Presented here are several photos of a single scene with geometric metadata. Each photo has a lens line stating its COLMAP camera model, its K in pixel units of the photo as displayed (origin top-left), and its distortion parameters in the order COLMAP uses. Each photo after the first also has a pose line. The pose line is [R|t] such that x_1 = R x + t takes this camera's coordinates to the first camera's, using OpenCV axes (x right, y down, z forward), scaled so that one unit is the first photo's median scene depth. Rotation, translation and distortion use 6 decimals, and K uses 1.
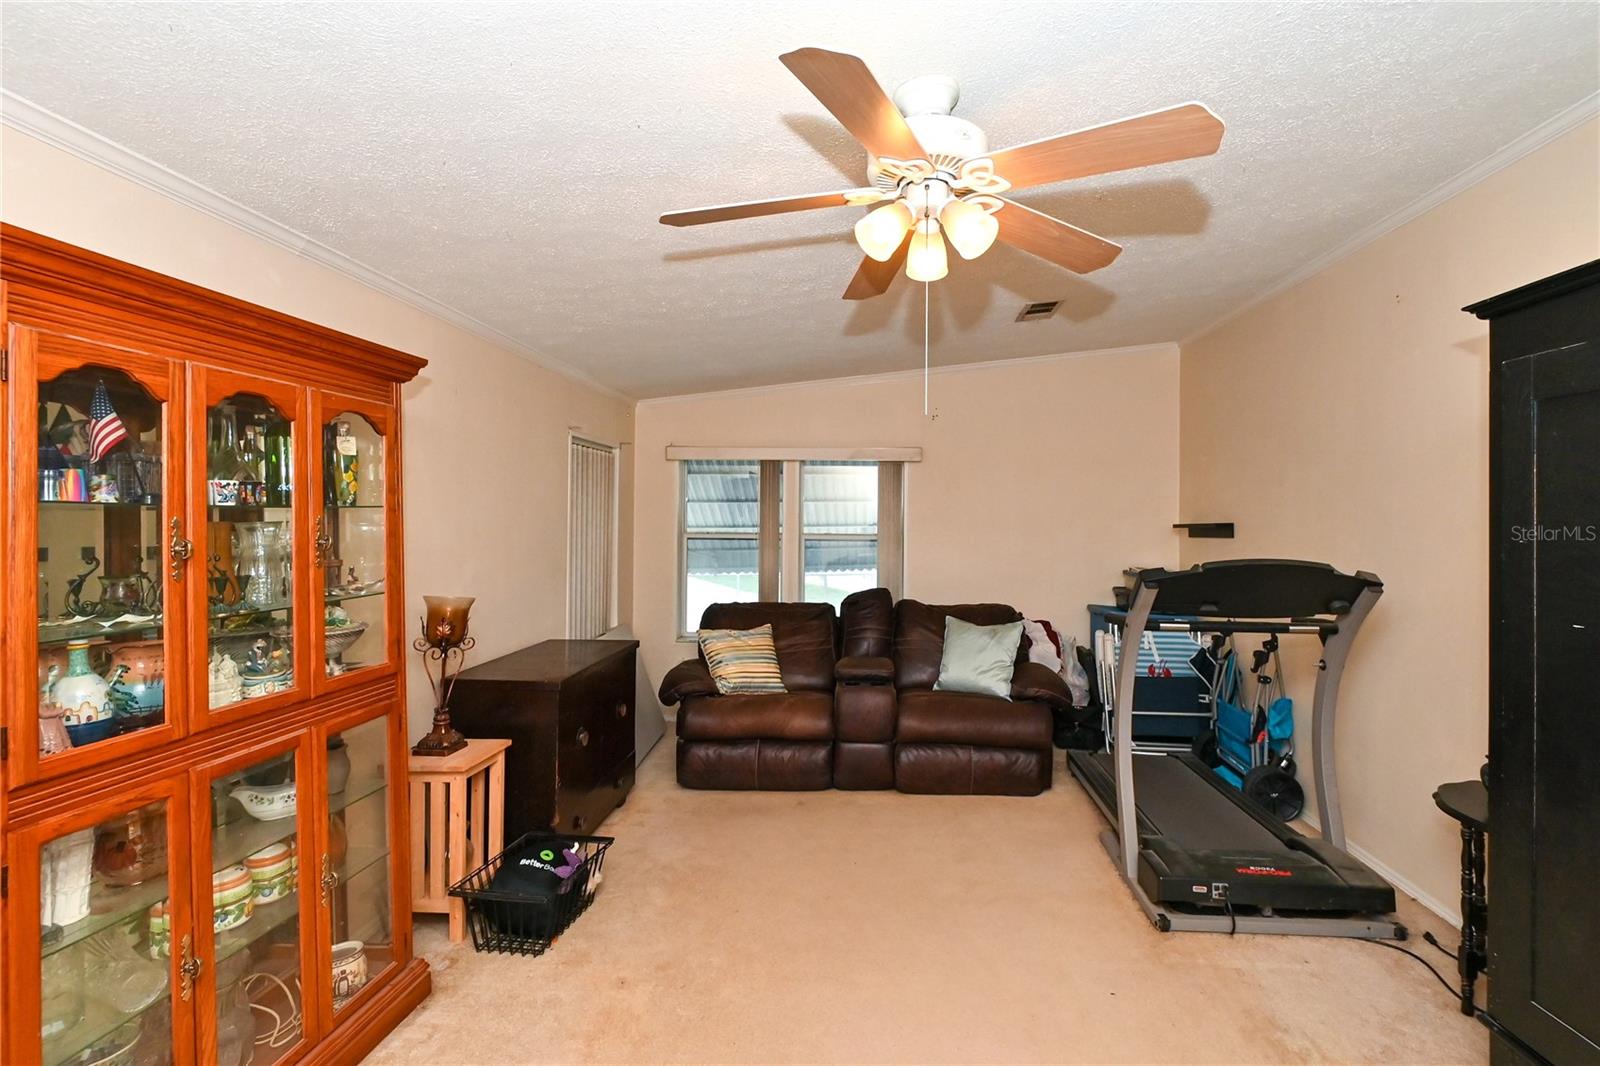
lens RADIAL K [[690.4, 0, 801.4], [0, 690.4, 504.7], [0, 0, 1]] dist [-0.000243, -0.005026]
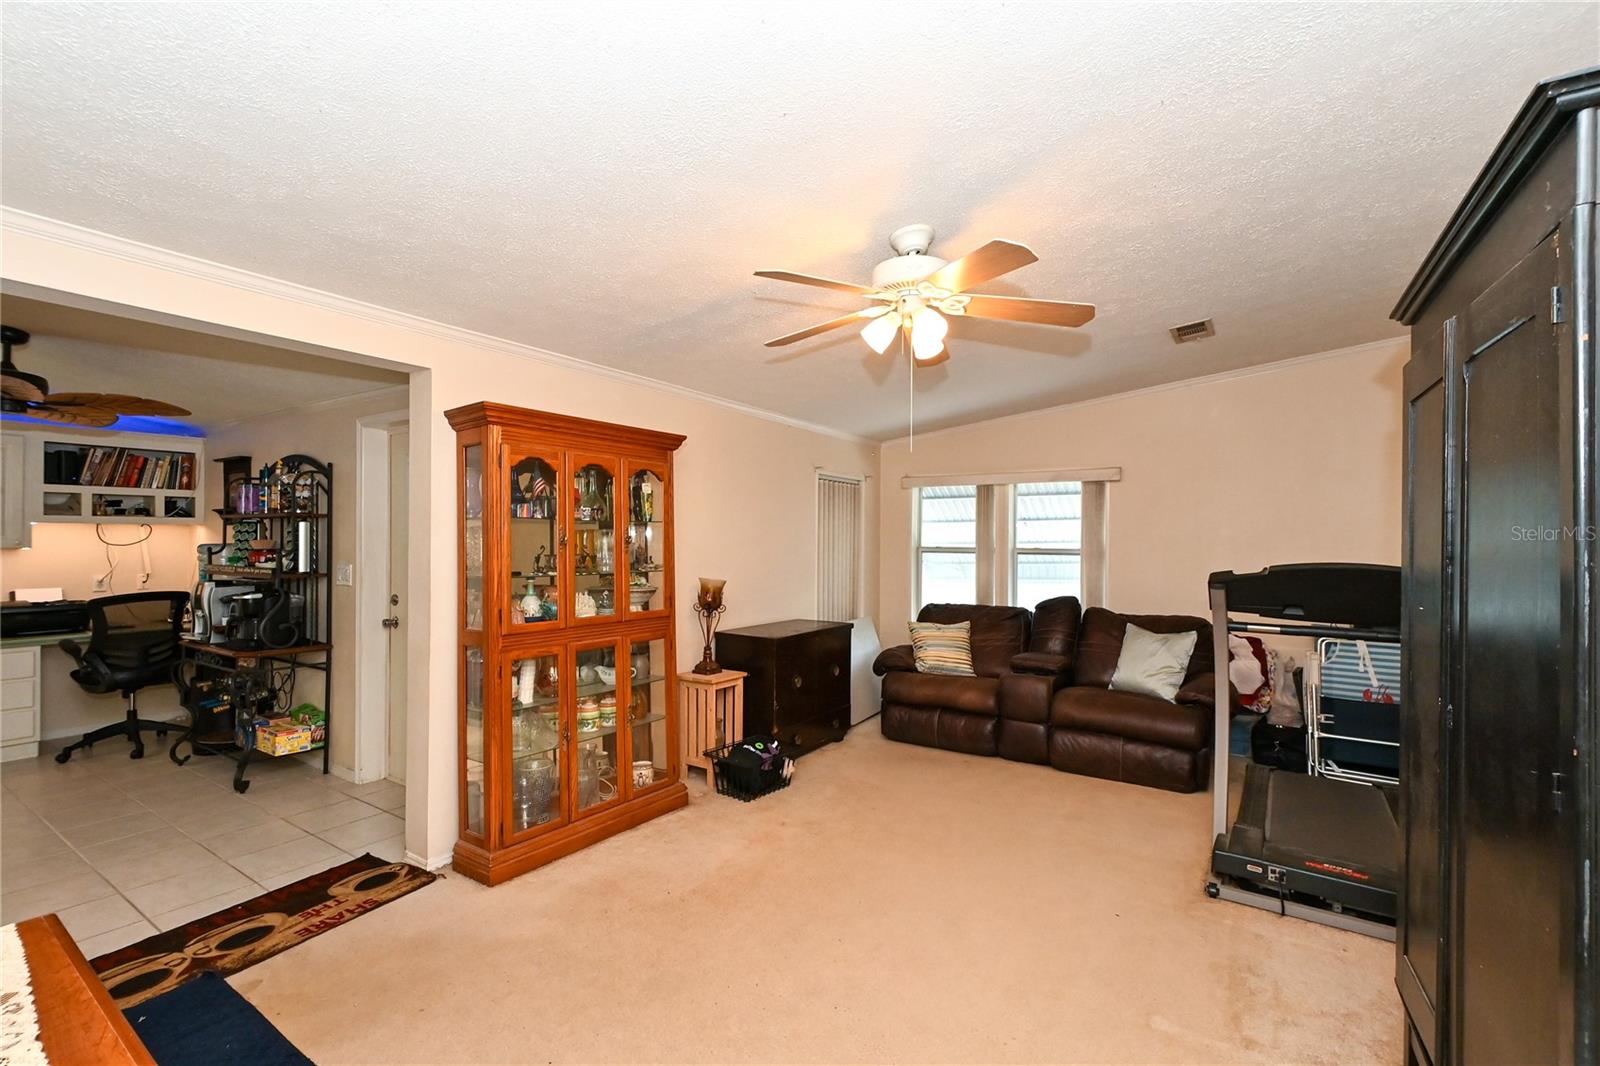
lens RADIAL K [[697.2, 0, 809.2], [0, 697.2, 538.6], [0, 0, 1]] dist [0.001995, -0.000504]
pose [[0.854228, -0.002887, -0.519890, 0.541558], [0.005608, 0.999978, 0.003662, 0.034990], [0.519868, -0.006044, 0.854225, -0.281064]]
